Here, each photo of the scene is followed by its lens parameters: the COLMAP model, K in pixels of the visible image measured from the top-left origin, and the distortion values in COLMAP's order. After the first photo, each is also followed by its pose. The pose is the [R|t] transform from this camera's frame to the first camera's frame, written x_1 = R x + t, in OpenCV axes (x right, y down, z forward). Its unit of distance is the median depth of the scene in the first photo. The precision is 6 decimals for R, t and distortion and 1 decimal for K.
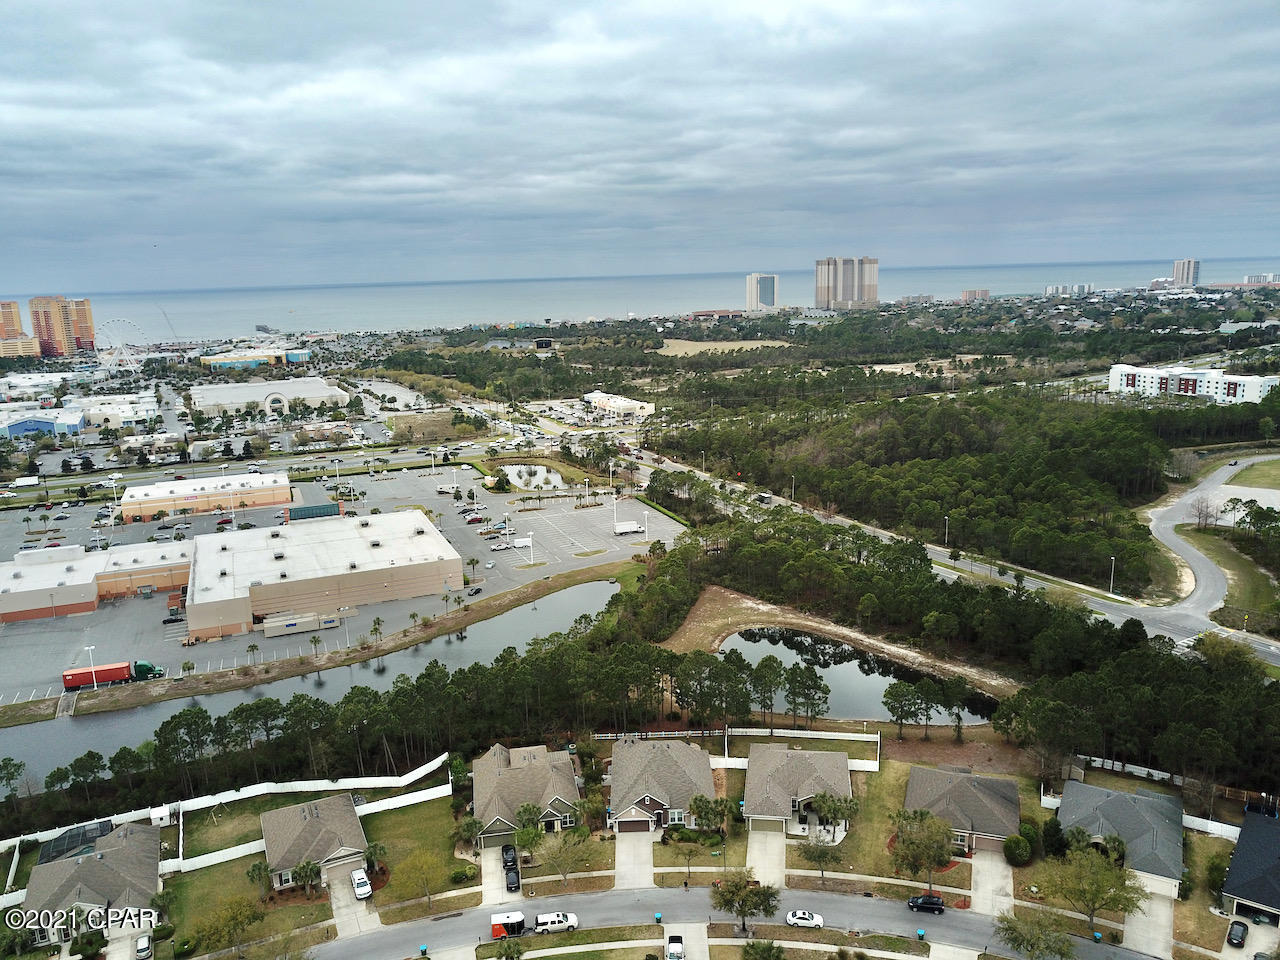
lens RADIAL K [[975.6, 0, 633.7], [0, 975.6, 487.0], [0, 0, 1]] dist [0.005843, -0.002841]
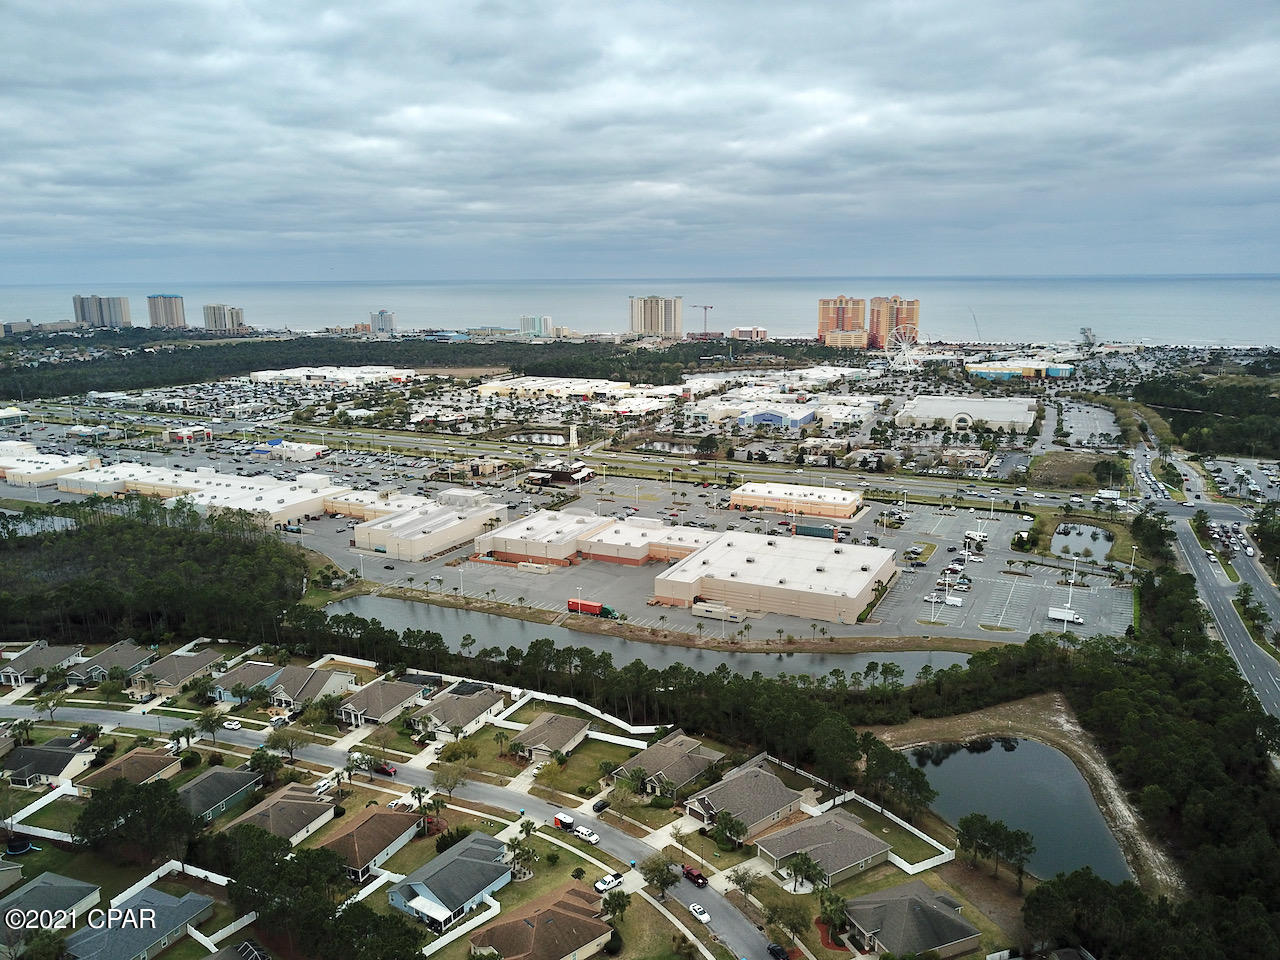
lens RADIAL K [[964.5, 0, 641.0], [0, 964.5, 531.9], [0, 0, 1]] dist [0.046613, -0.068210]
pose [[0.664003, 0.215168, -0.716103, 0.509211], [-0.171216, 0.976009, 0.134503, -0.128372], [0.727864, 0.033298, 0.684913, -0.003242]]
